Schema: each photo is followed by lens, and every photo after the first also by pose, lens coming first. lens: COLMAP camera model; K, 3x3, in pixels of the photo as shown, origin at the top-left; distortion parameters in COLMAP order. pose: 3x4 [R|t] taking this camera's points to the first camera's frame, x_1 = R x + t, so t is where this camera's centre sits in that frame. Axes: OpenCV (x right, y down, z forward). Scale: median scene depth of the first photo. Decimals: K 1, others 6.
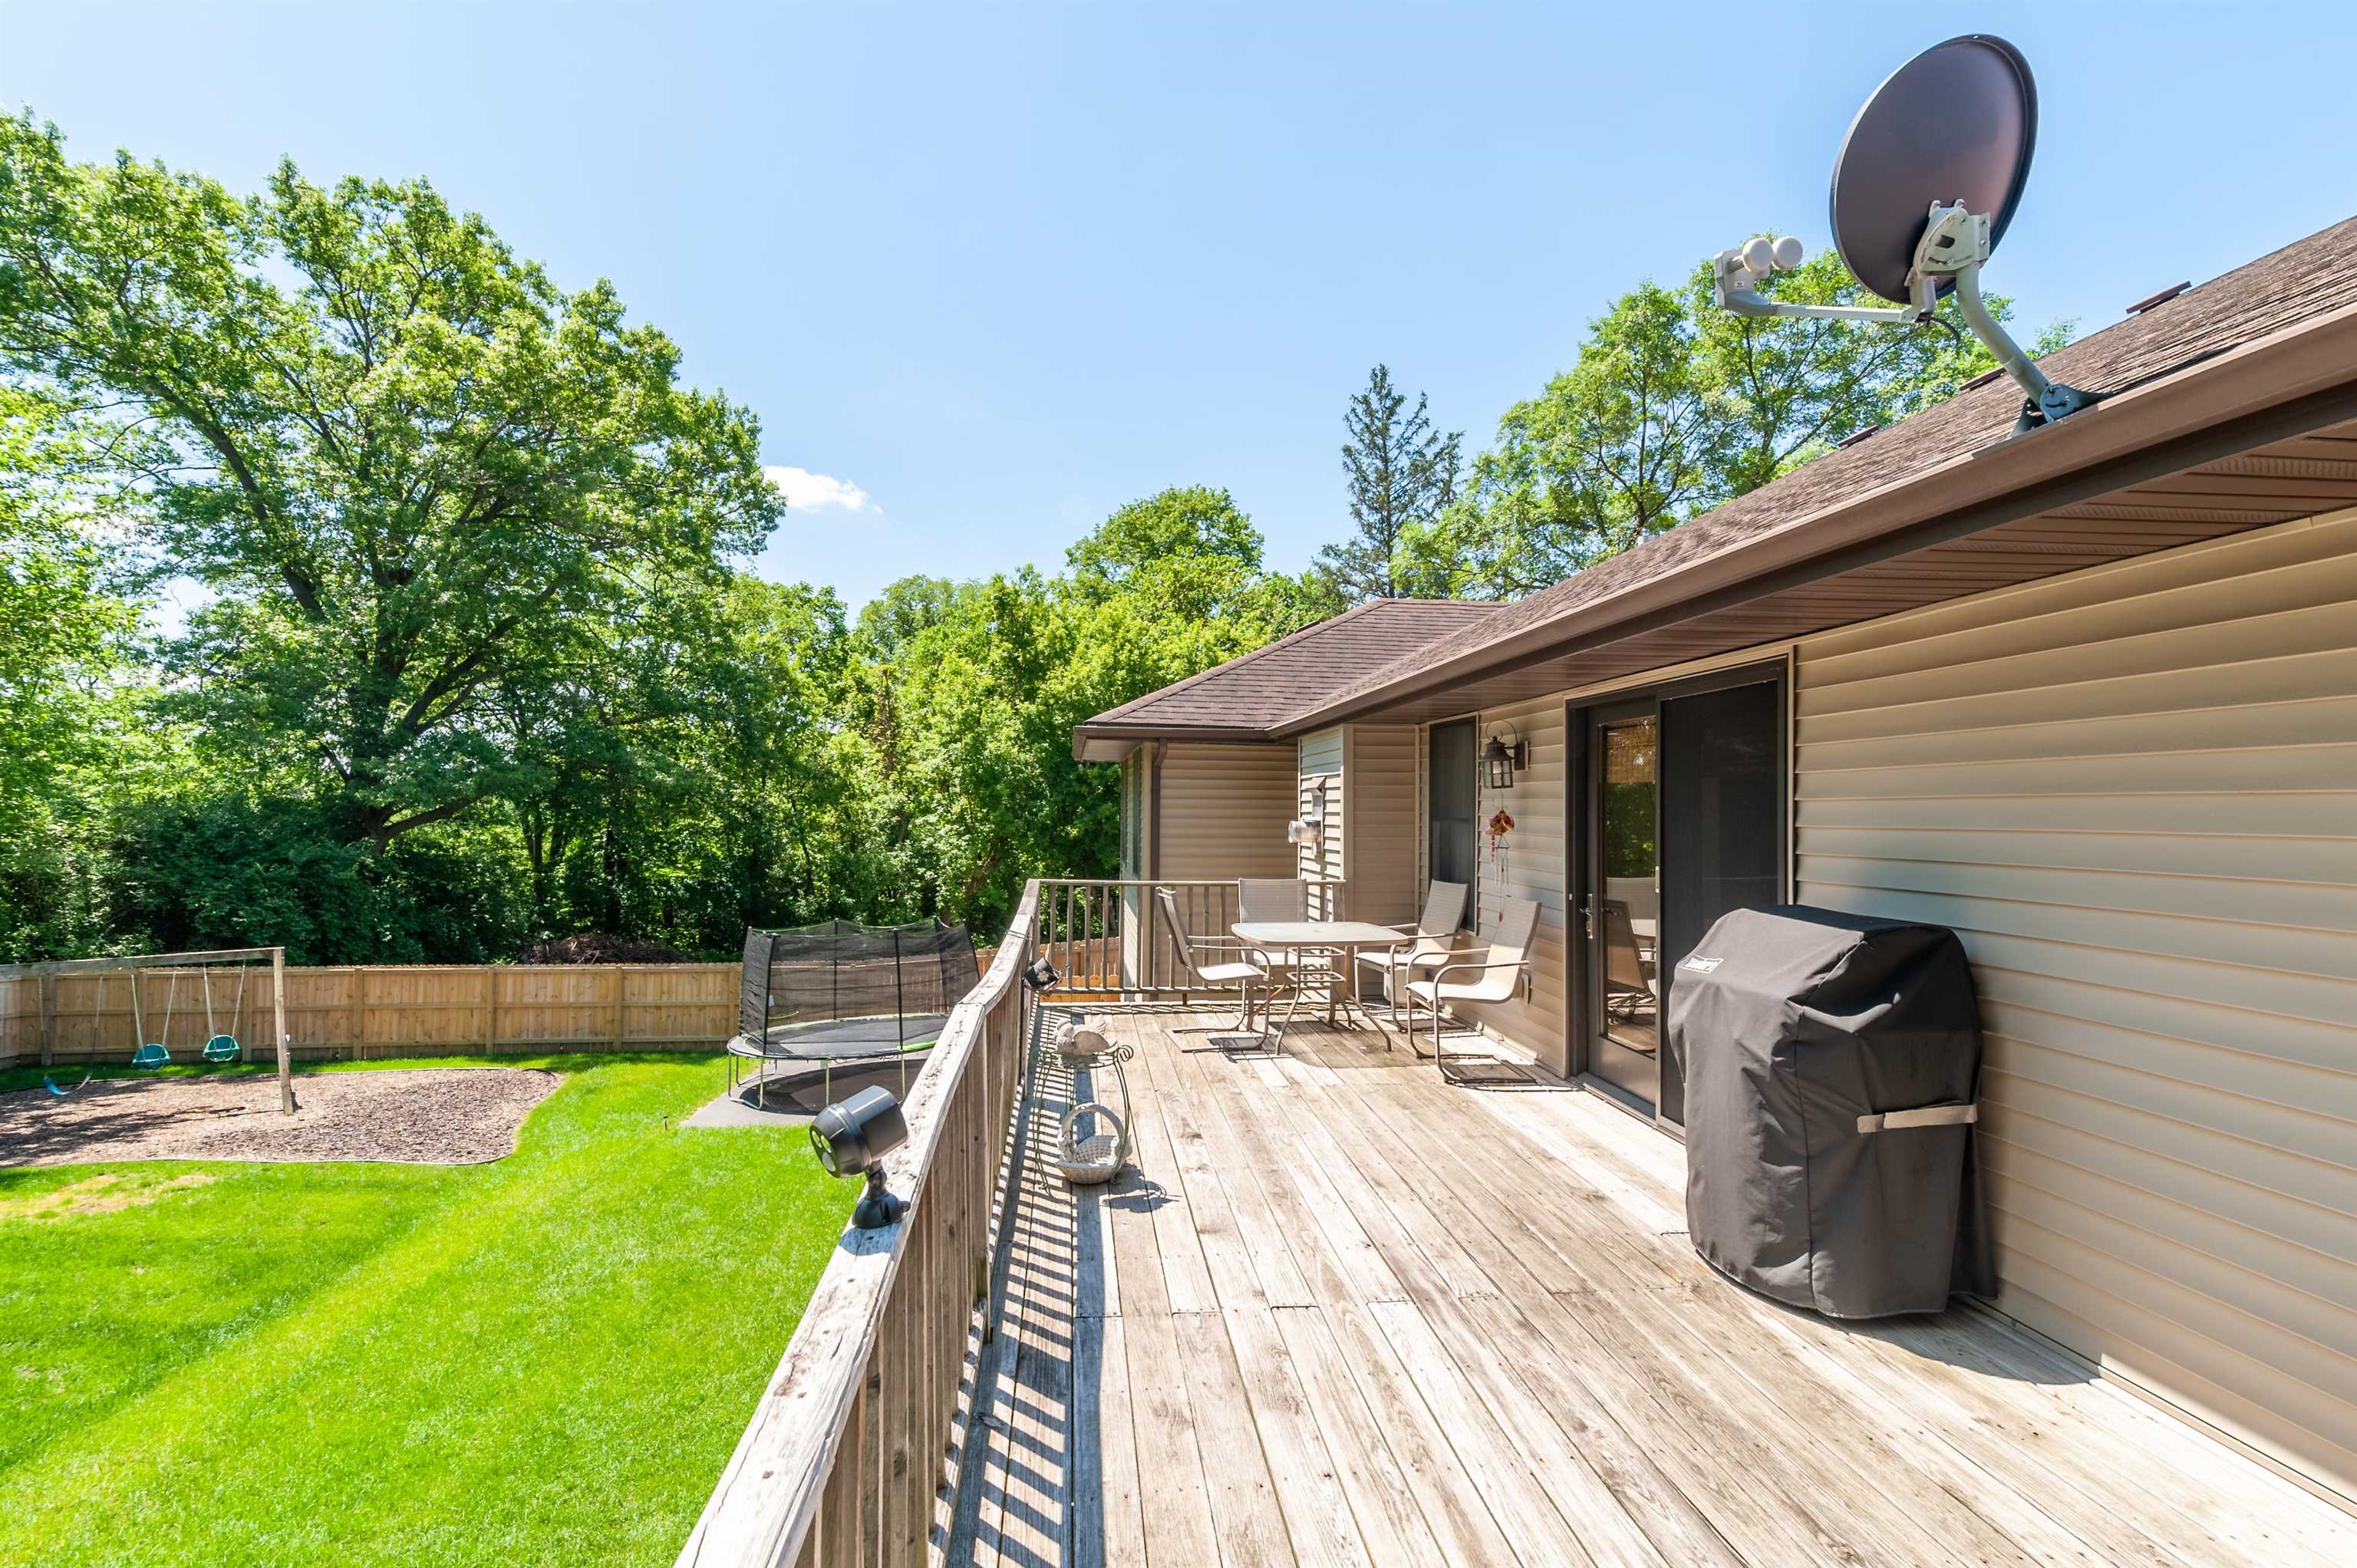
lens RADIAL K [[1081.7, 0, 1179.3], [0, 1081.7, 778.6], [0, 0, 1]] dist [0.003381, -0.000179]
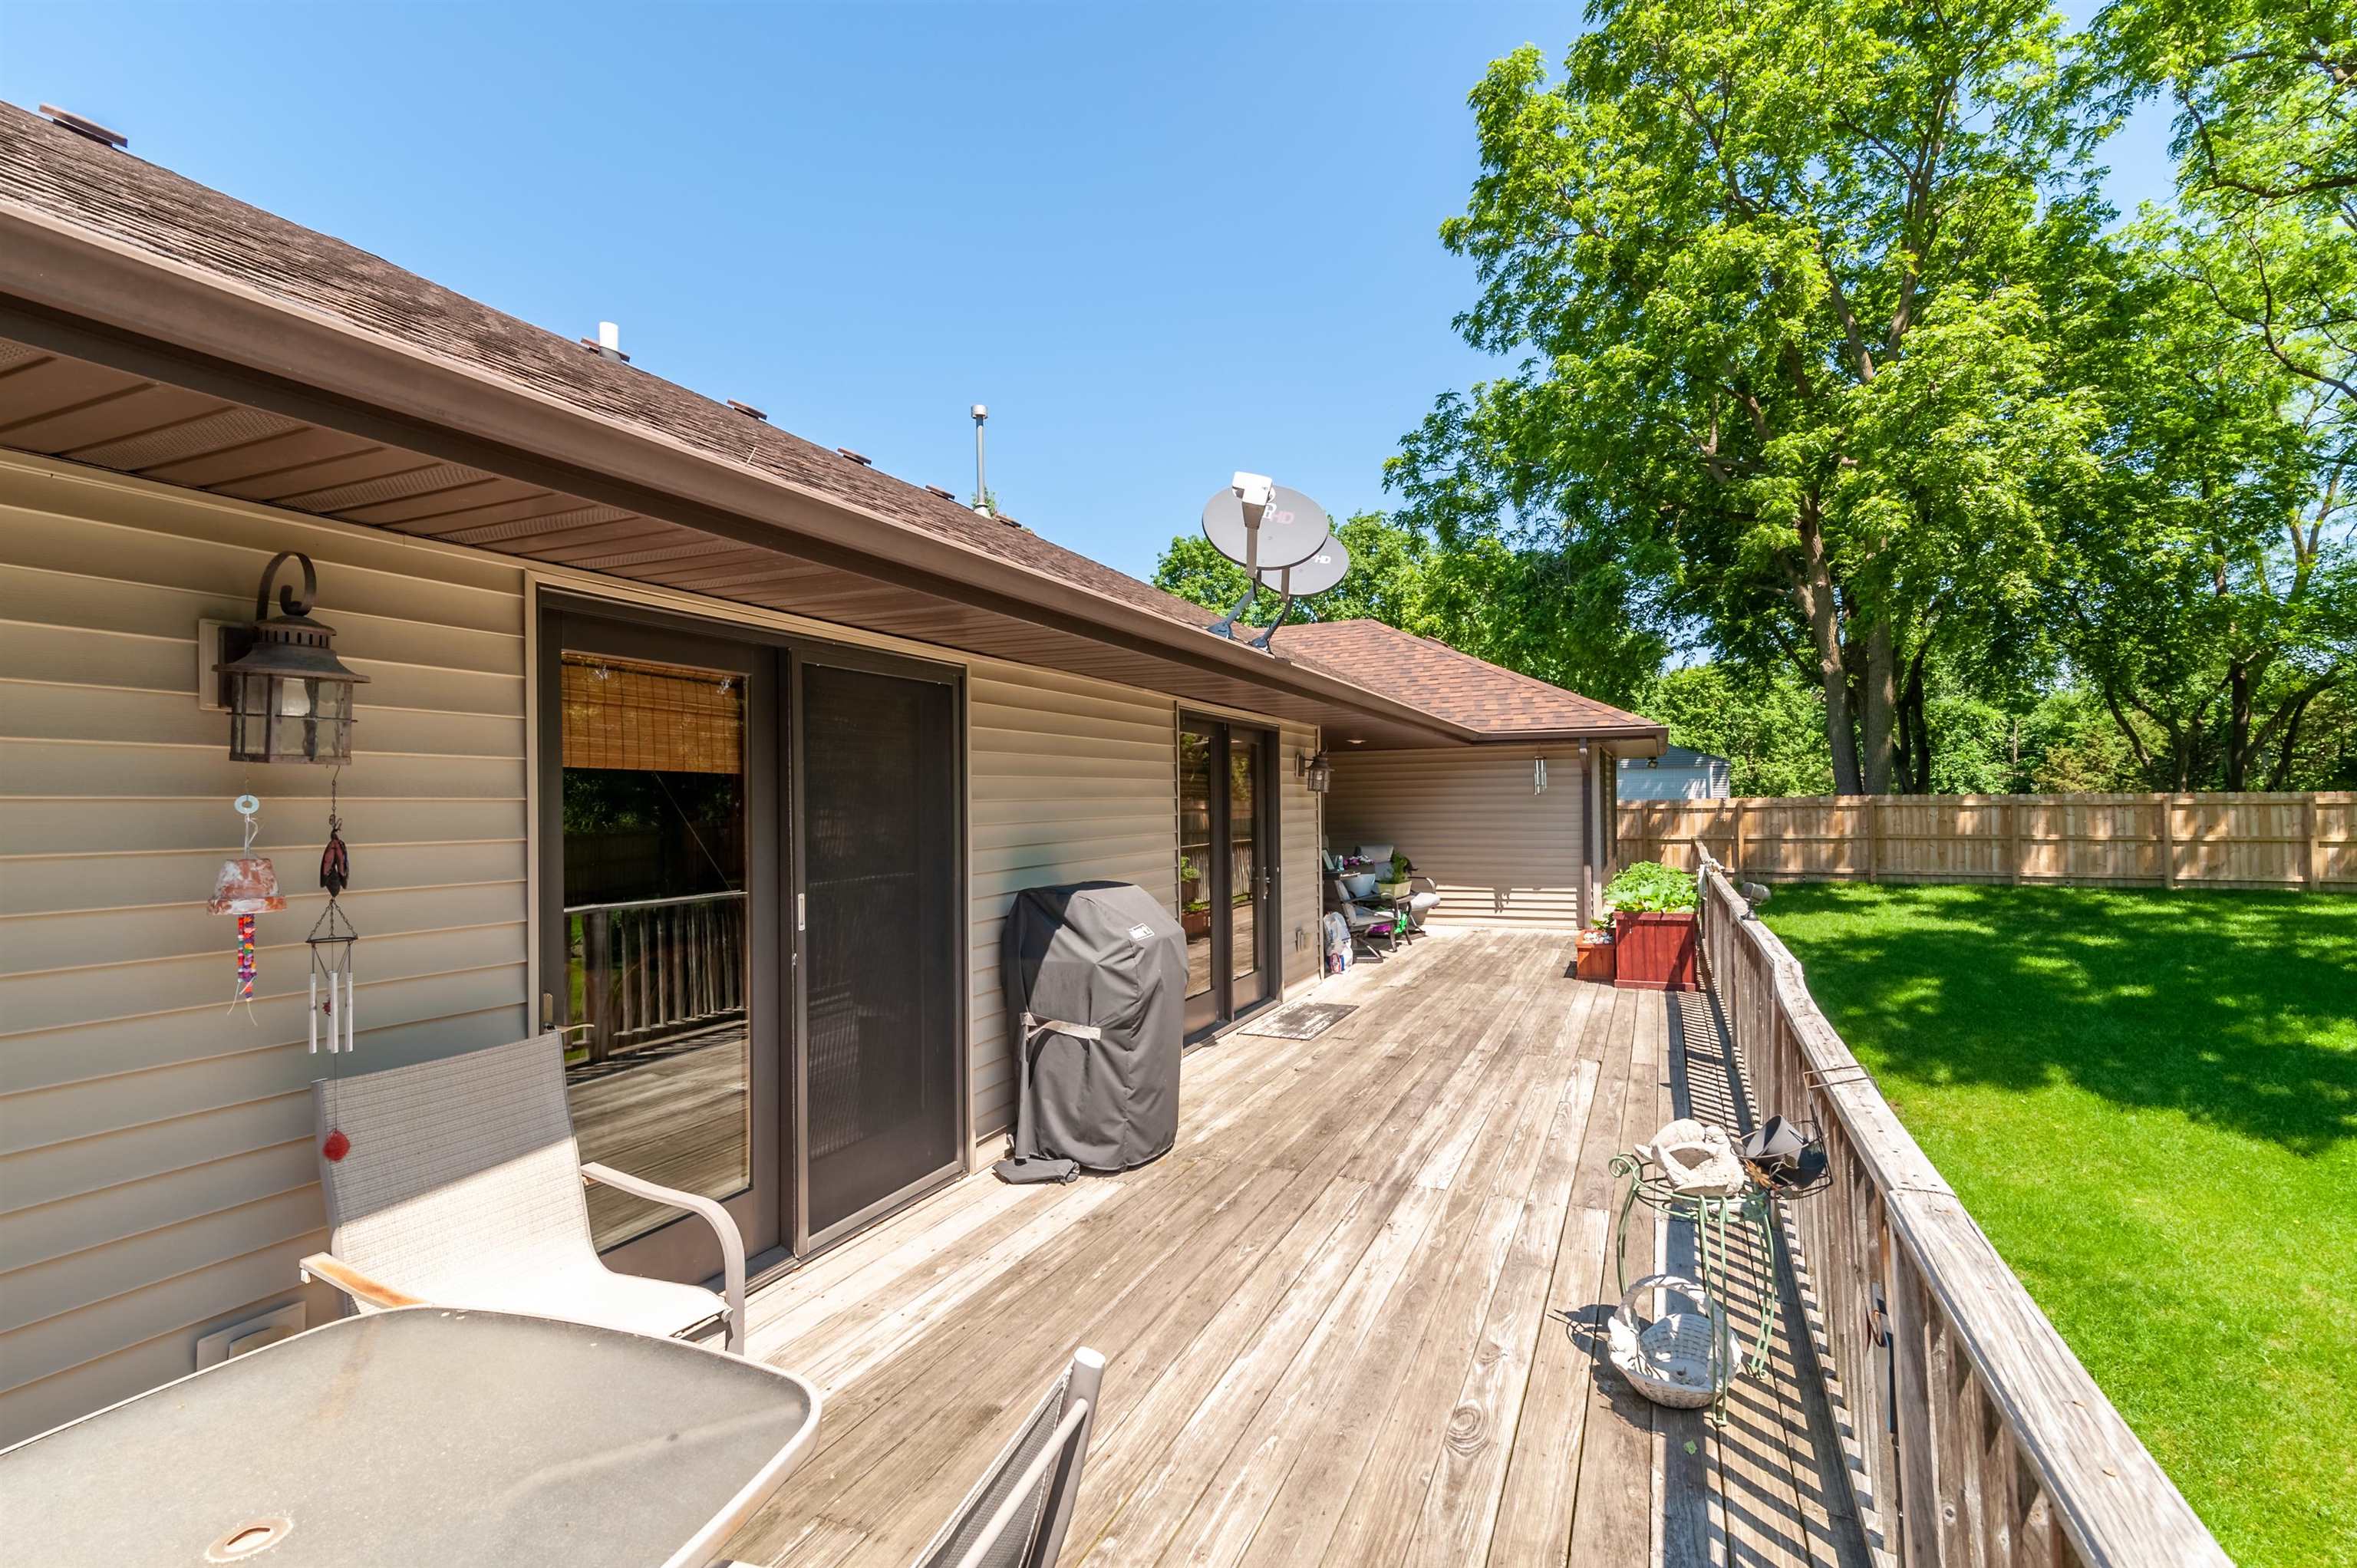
lens RADIAL K [[1081.7, 0, 1179.3], [0, 1081.7, 778.6], [0, 0, 1]] dist [0.003381, -0.000179]
pose [[-0.866185, 0.012454, 0.499569, -0.167942], [-0.007510, 0.999252, -0.037932, 0.038320], [-0.499668, -0.036608, -0.865443, 1.910308]]
